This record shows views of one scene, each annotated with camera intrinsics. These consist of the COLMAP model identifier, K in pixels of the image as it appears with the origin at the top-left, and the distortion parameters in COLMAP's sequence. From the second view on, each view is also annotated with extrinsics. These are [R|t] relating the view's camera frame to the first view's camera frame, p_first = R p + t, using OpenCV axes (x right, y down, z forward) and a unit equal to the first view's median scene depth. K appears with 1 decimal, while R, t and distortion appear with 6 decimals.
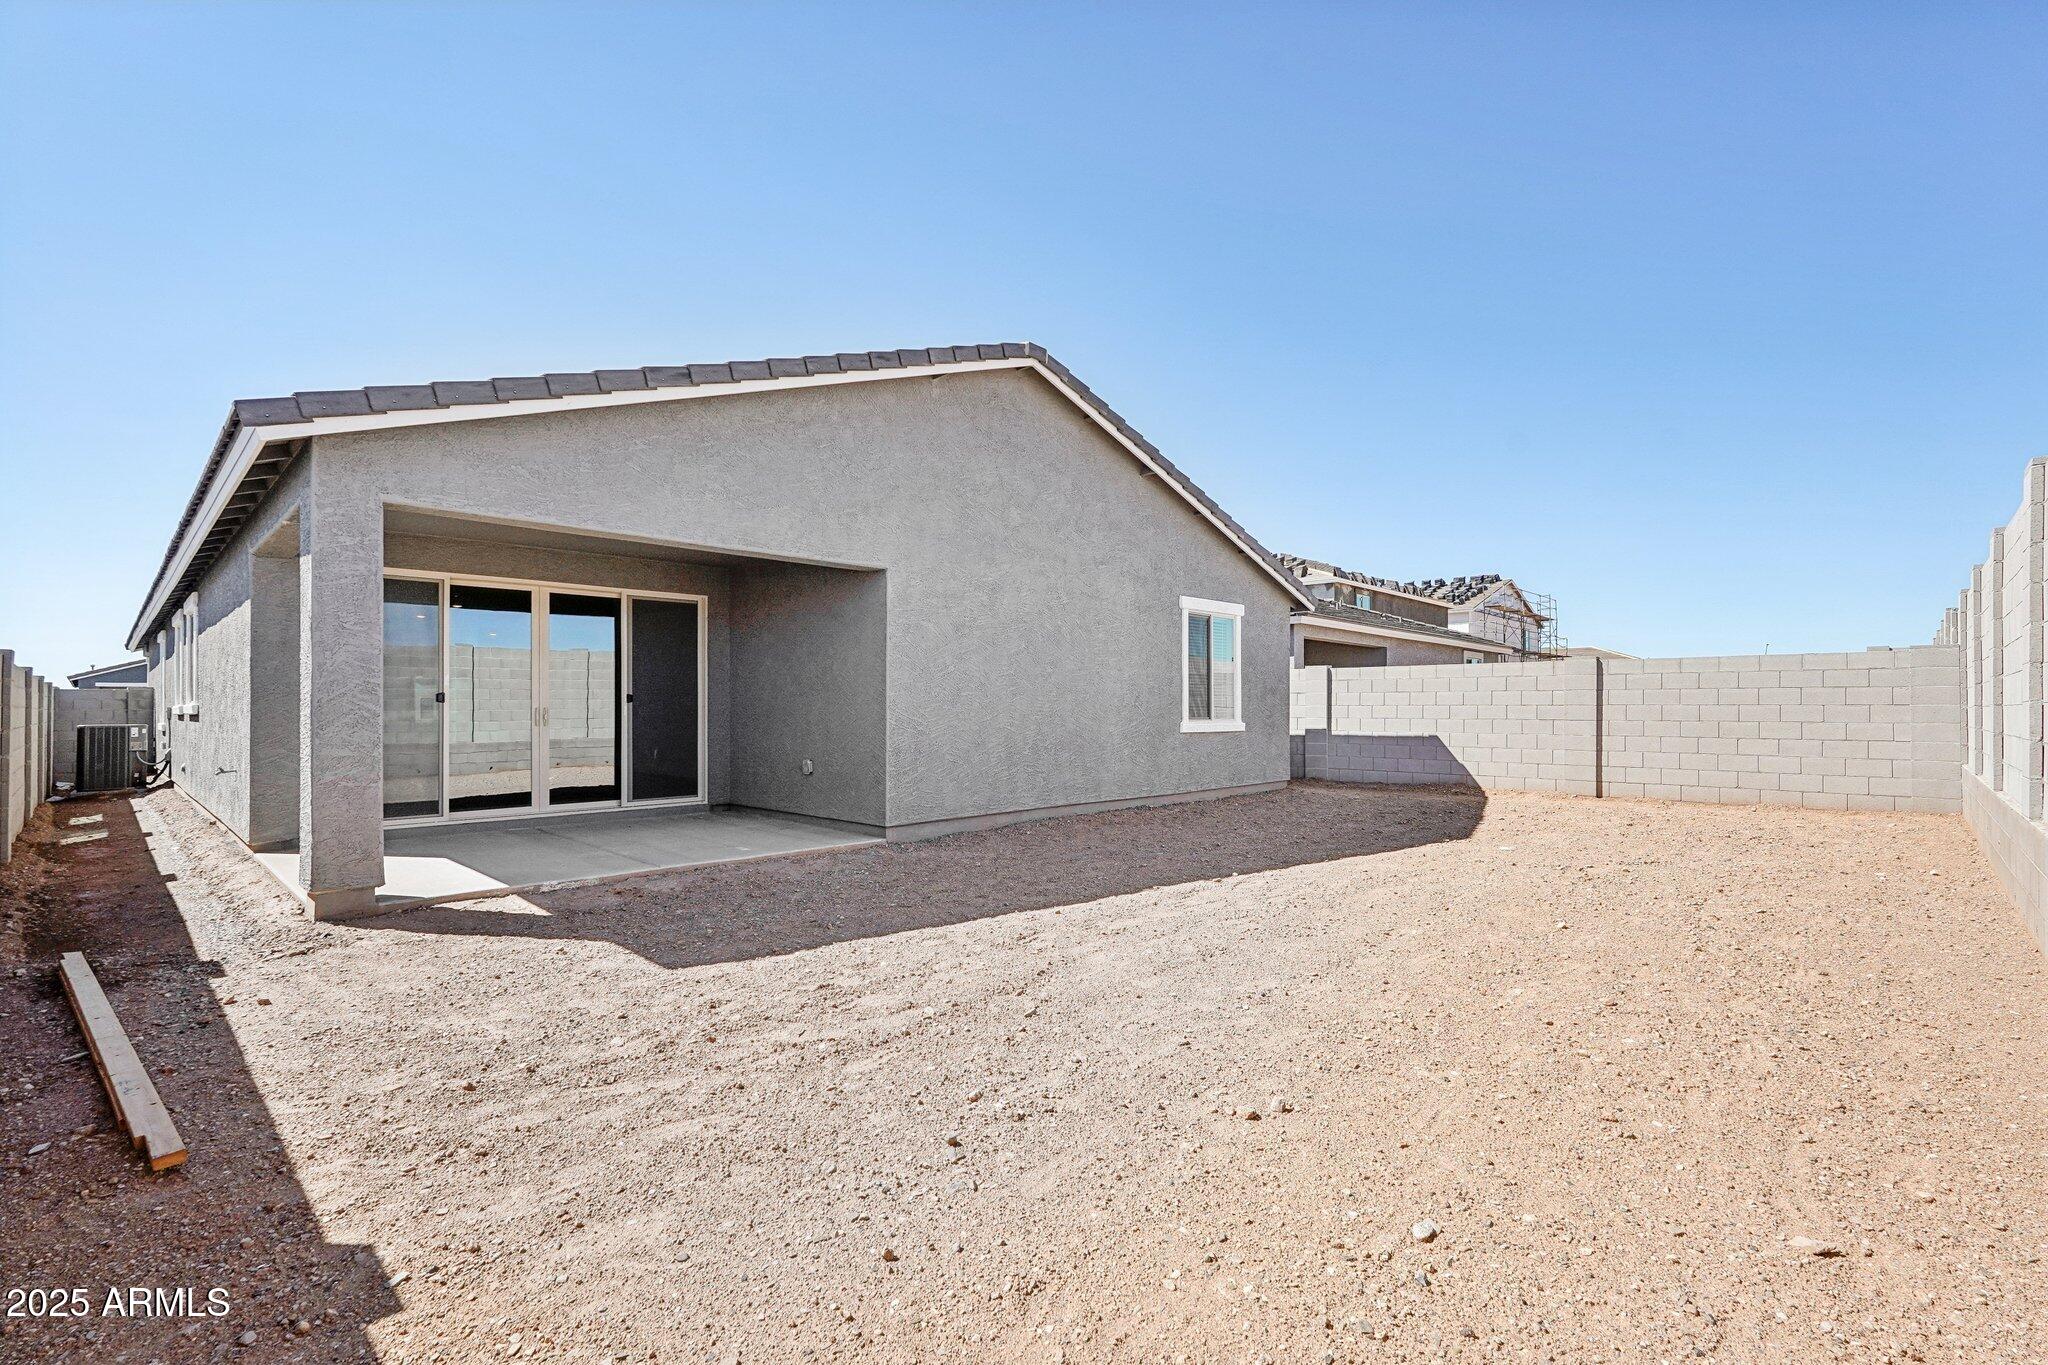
lens RADIAL K [[923.2, 0, 1010.8], [0, 923.2, 703.8], [0, 0, 1]] dist [-0.012728, 0.002804]
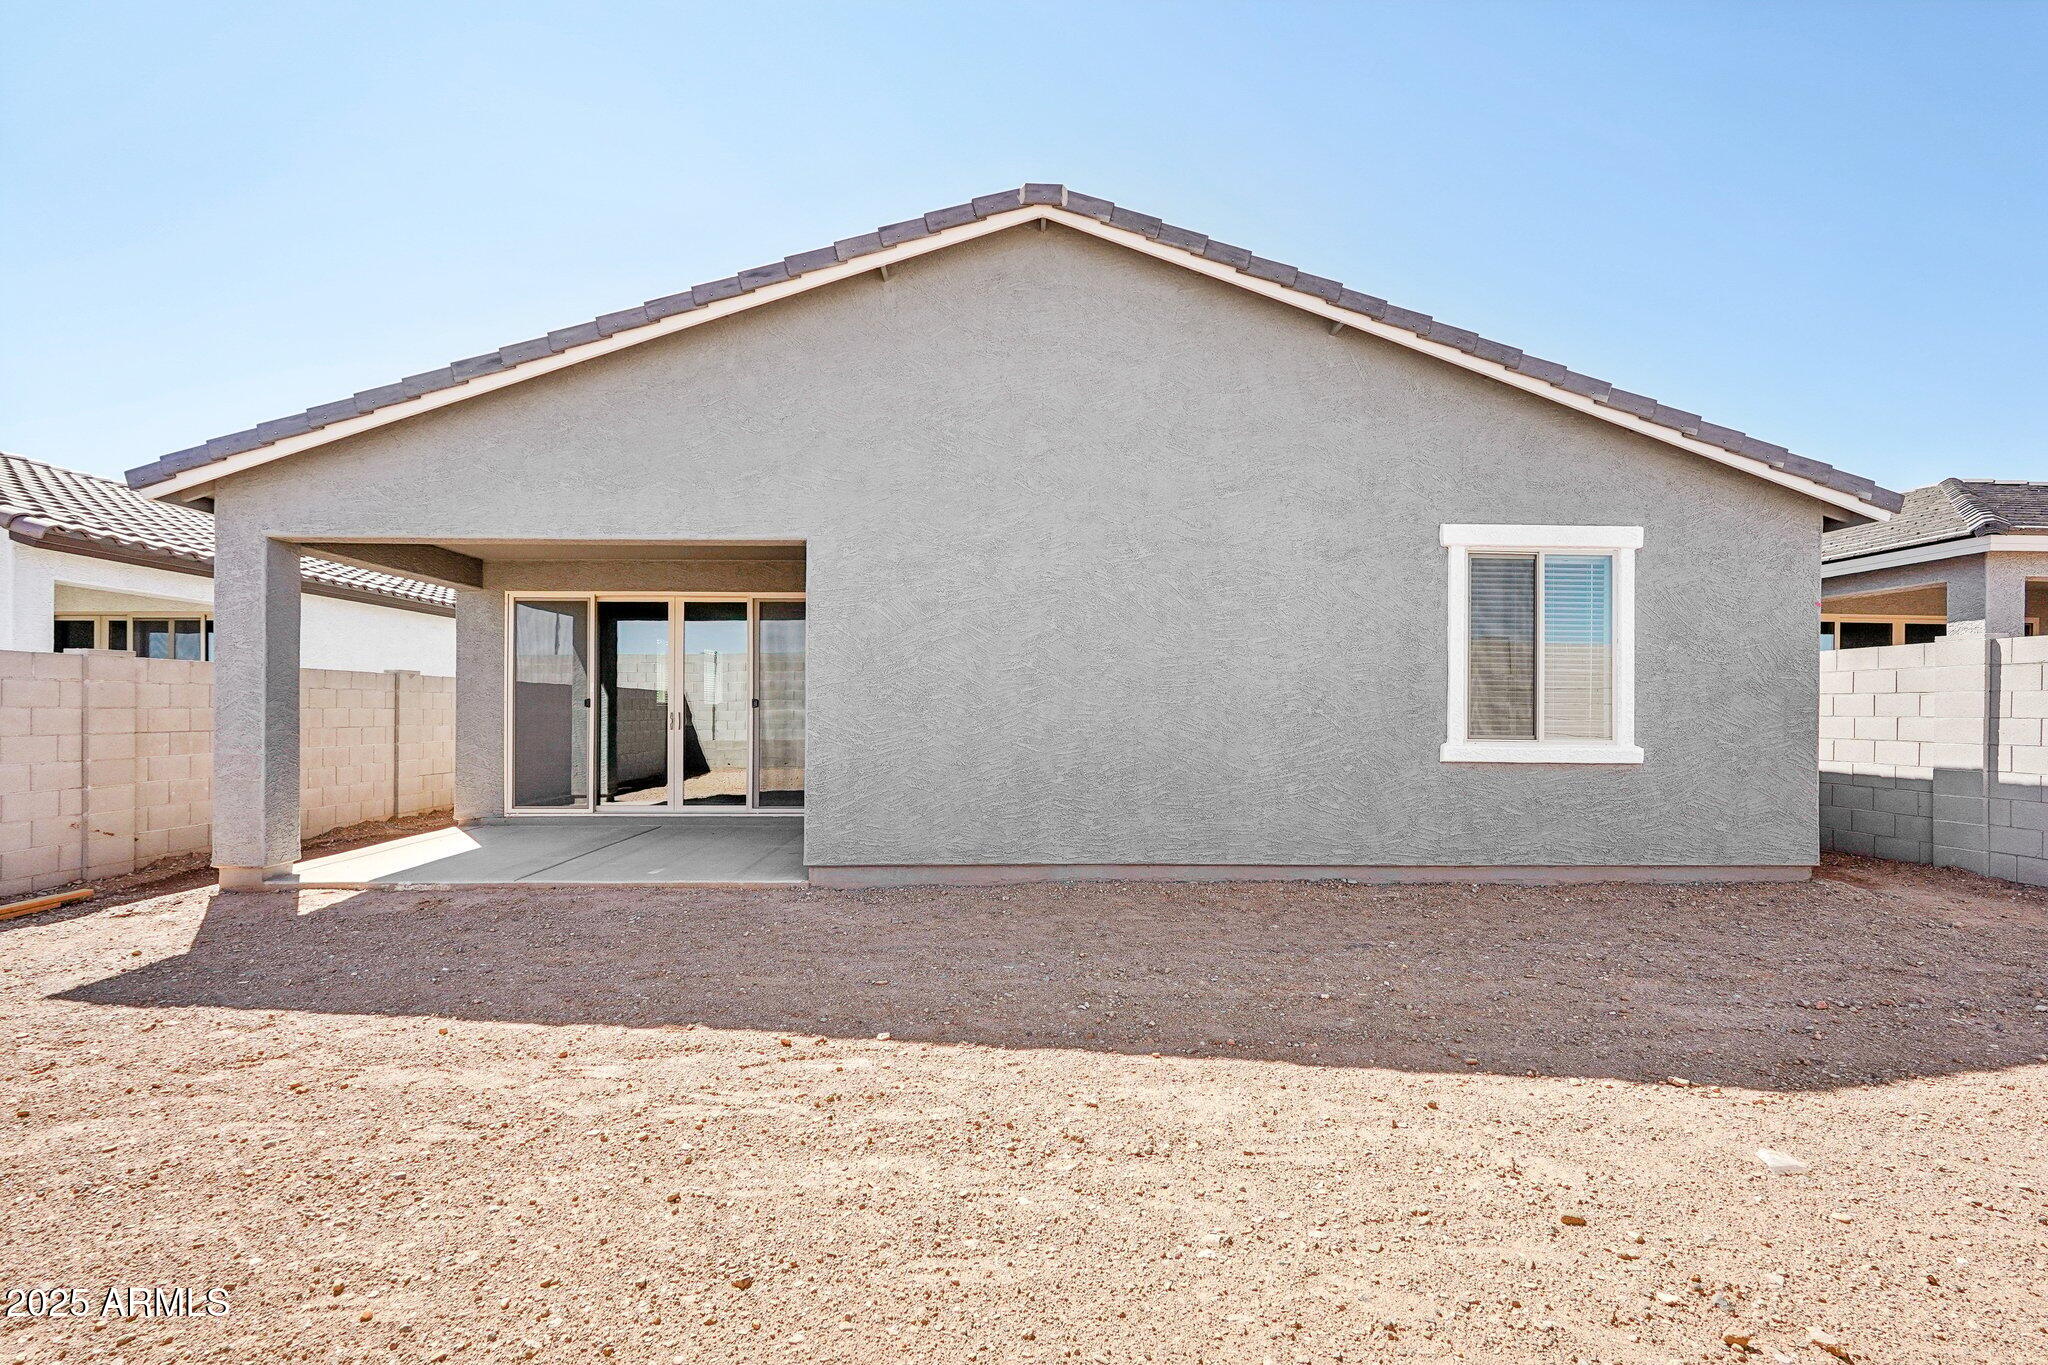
lens RADIAL K [[923.2, 0, 1002.1], [0, 923.2, 709.3], [0, 0, 1]] dist [-0.012728, 0.002804]
pose [[0.721931, 0.004270, -0.691952, 0.450651], [-0.000889, 0.999986, 0.005243, -0.004631], [0.691964, -0.003169, 0.721925, 0.460578]]
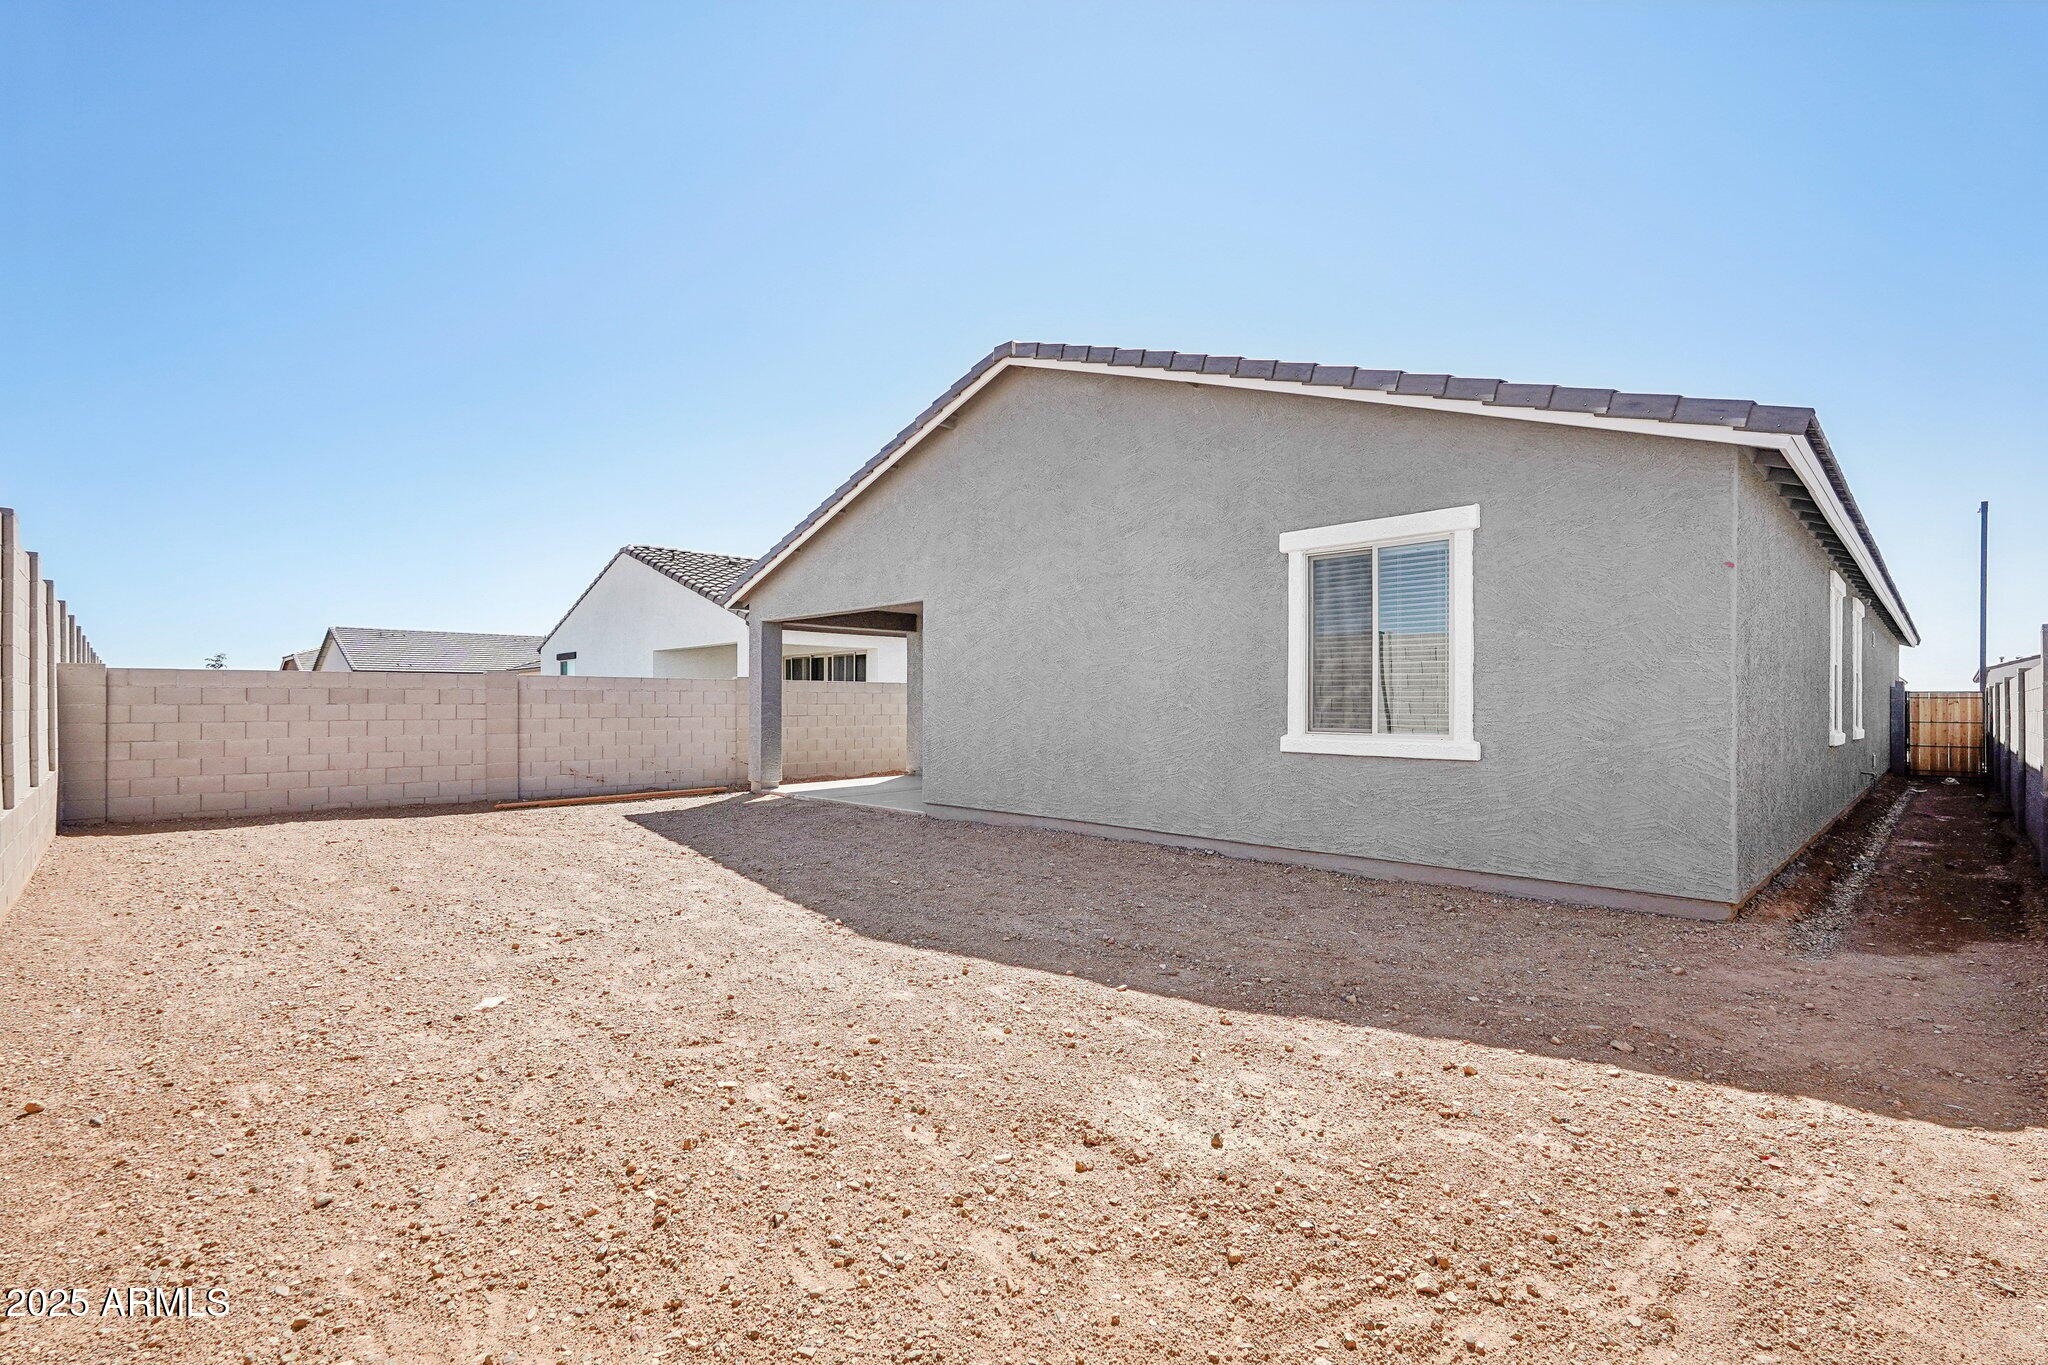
lens RADIAL K [[923.2, 0, 1020.8], [0, 923.2, 688.7], [0, 0, 1]] dist [-0.012728, 0.002804]
pose [[-0.017848, -0.015827, -0.999715, 0.956407], [0.007580, 0.999844, -0.015964, -0.002937], [0.999812, -0.007863, -0.017725, 0.976708]]
